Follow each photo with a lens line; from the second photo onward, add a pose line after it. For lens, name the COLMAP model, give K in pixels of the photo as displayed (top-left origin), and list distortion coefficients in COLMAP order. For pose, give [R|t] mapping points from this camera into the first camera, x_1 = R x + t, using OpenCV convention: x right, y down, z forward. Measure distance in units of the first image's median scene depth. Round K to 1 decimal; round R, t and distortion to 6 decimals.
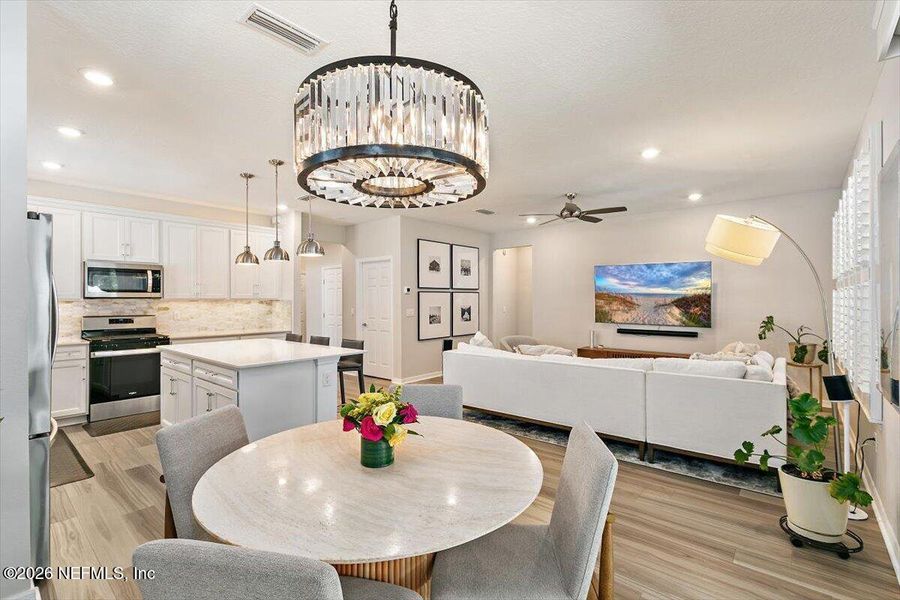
lens RADIAL K [[409.5, 0, 443.8], [0, 409.5, 299.8], [0, 0, 1]] dist [0.003121, -0.001320]
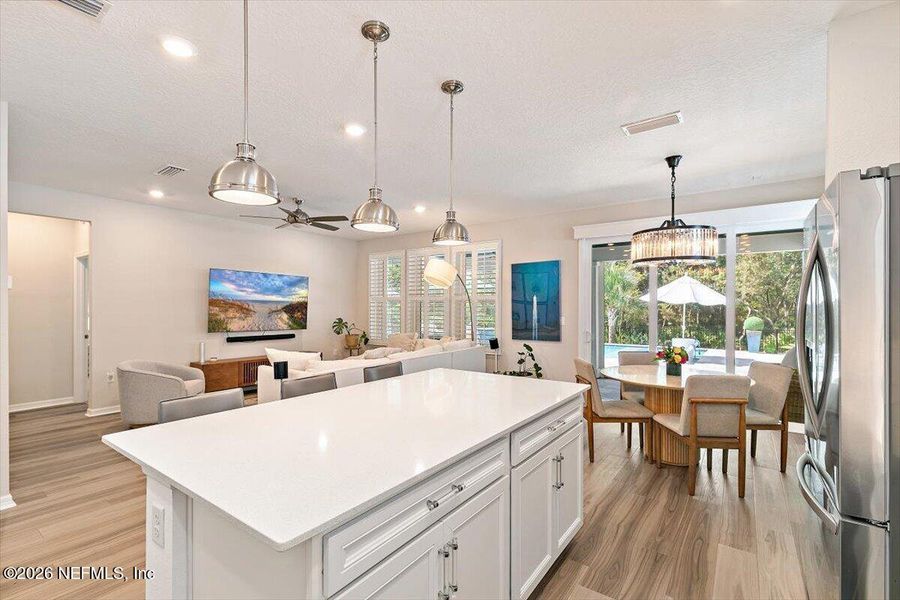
lens RADIAL K [[409.5, 0, 447.8], [0, 409.5, 307.3], [0, 0, 1]] dist [0.003121, -0.001320]
pose [[-0.083473, -0.007266, 0.996484, -0.603650], [0.001903, 0.999970, 0.007451, -0.005337], [-0.996508, 0.002519, -0.083457, 0.633684]]
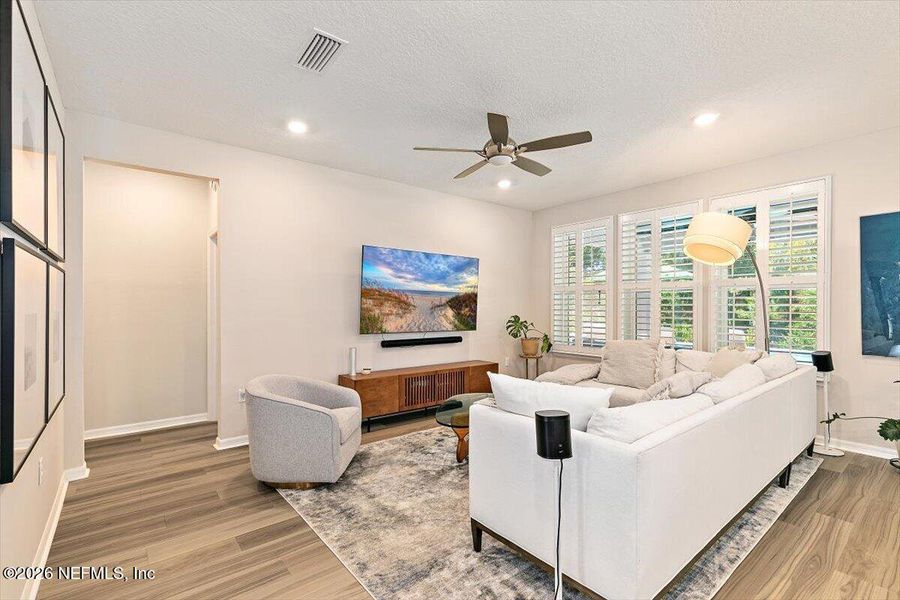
lens RADIAL K [[409.5, 0, 447.0], [0, 409.5, 304.1], [0, 0, 1]] dist [0.003121, -0.001320]
pose [[0.186641, -0.002620, 0.982425, -0.252821], [0.006959, 0.999975, 0.001345, 0.008807], [-0.982404, 0.006586, 0.186654, 0.839397]]
